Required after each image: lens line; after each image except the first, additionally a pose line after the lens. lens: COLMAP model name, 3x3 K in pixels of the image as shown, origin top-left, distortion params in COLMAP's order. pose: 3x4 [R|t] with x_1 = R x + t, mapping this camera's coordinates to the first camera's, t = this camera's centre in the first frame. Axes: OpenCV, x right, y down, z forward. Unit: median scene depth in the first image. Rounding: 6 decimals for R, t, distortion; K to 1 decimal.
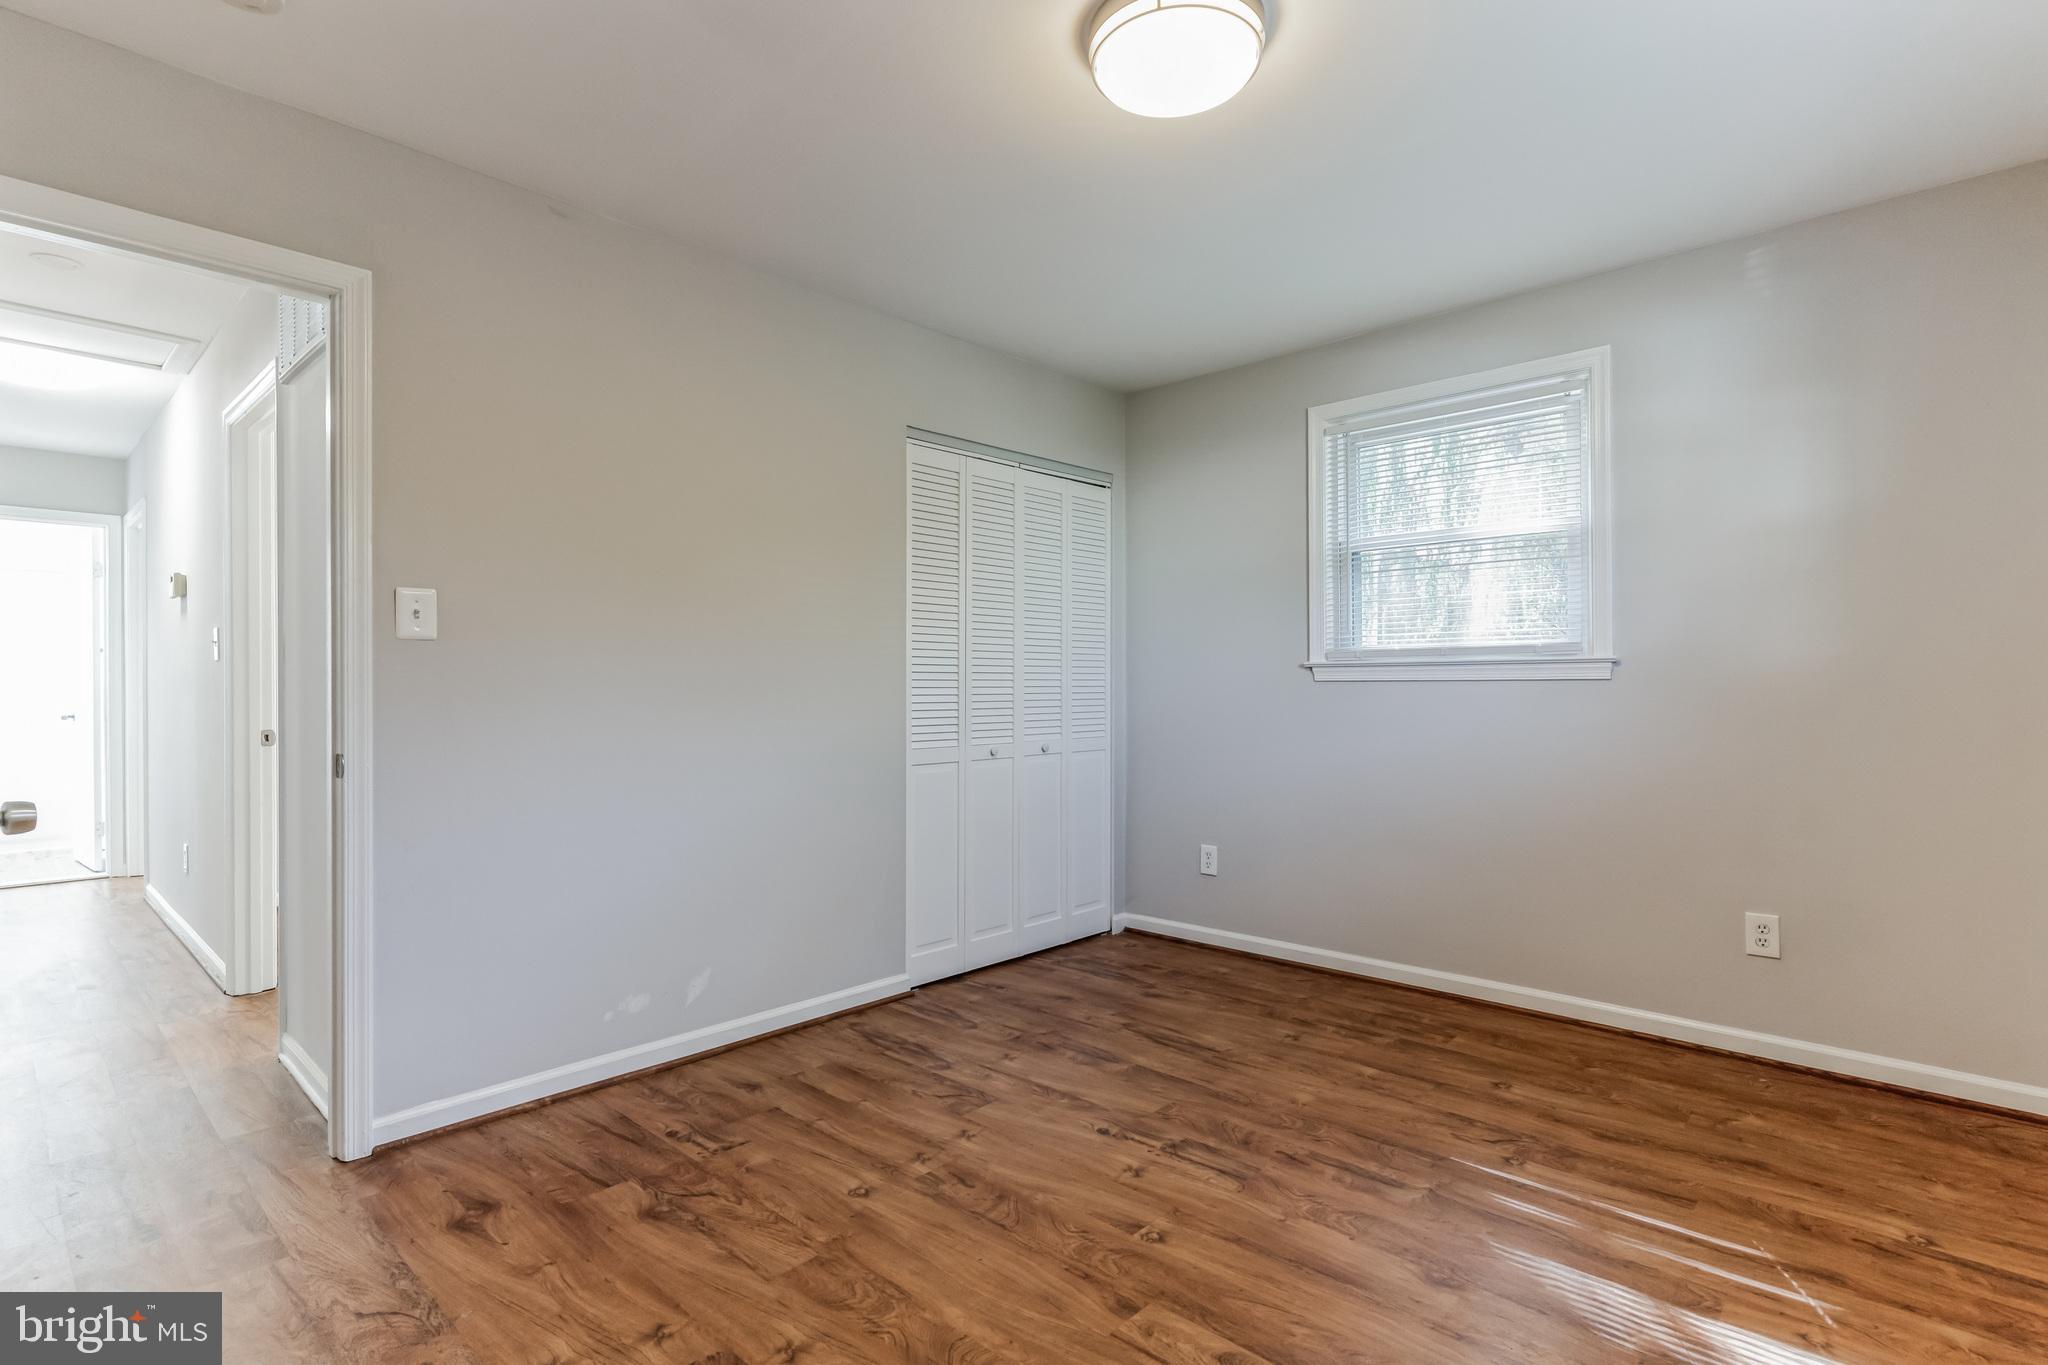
lens RADIAL K [[988.6, 0, 1021.5], [0, 988.6, 685.2], [0, 0, 1]] dist [0.001595, 0.000944]
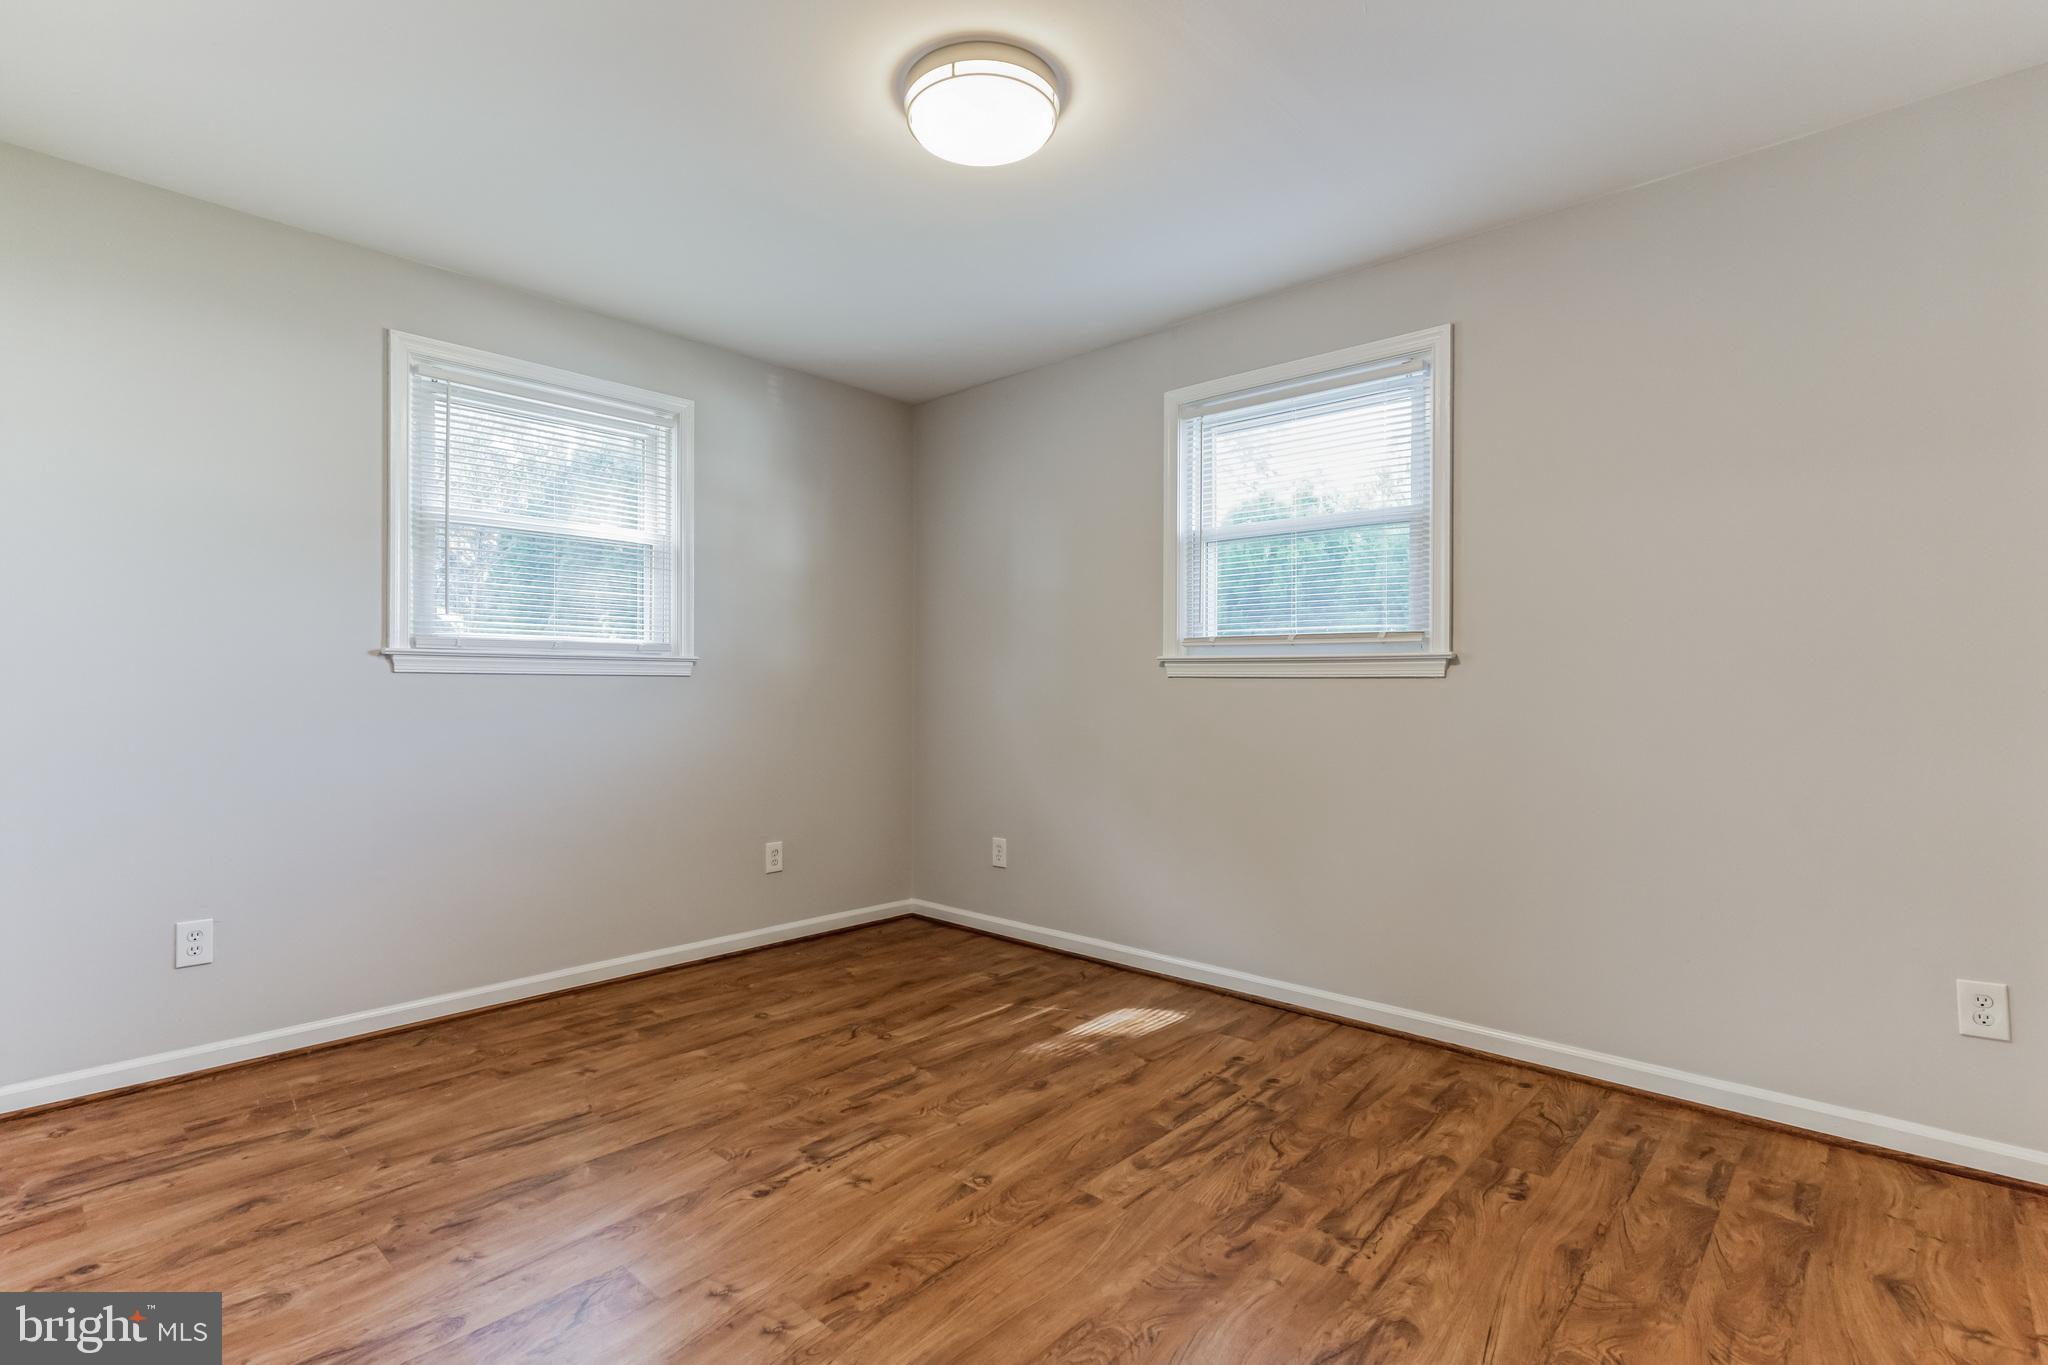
lens RADIAL K [[988.6, 0, 977.4], [0, 988.6, 682.4], [0, 0, 1]] dist [0.001595, 0.000944]
pose [[0.004282, 0.010348, 0.999937, -0.669134], [-0.004311, 0.999937, -0.010330, 0.014158], [-0.999982, -0.004266, 0.004327, 0.697165]]
